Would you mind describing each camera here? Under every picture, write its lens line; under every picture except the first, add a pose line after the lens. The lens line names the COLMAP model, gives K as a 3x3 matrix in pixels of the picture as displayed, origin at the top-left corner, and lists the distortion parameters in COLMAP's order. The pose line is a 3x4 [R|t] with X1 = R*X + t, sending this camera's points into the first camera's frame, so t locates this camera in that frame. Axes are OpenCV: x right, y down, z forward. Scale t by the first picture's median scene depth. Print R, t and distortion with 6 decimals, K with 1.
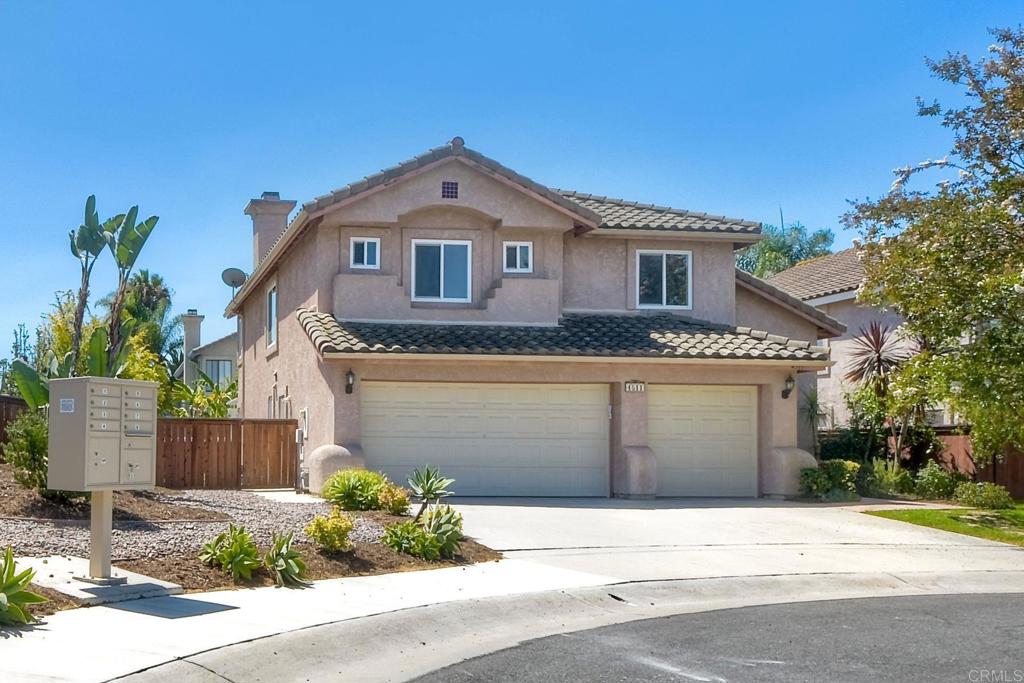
lens RADIAL K [[454.1, 0, 512.0], [0, 454.1, 341.5], [0, 0, 1]] dist [-0.001259, -0.000461]
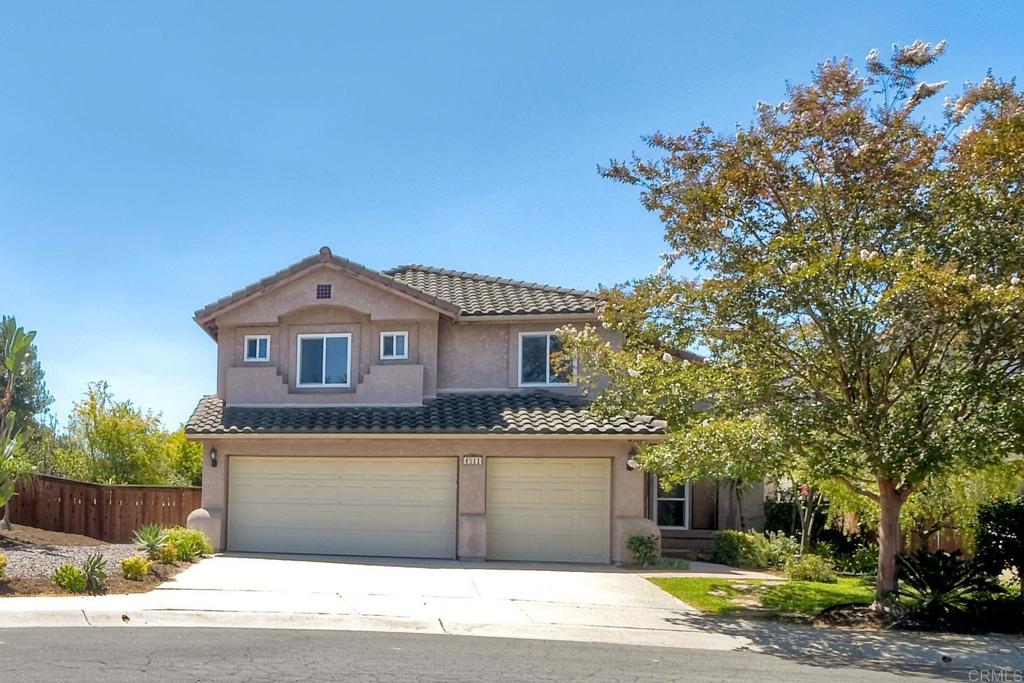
lens RADIAL K [[442.9, 0, 512.1], [0, 442.9, 408.2], [0, 0, 1]] dist [0.002007, 0.000029]
pose [[0.990346, -0.019135, -0.137291, 0.483252], [0.017696, 0.999775, -0.011694, -0.011881], [0.137484, 0.009152, 0.990462, -0.057722]]
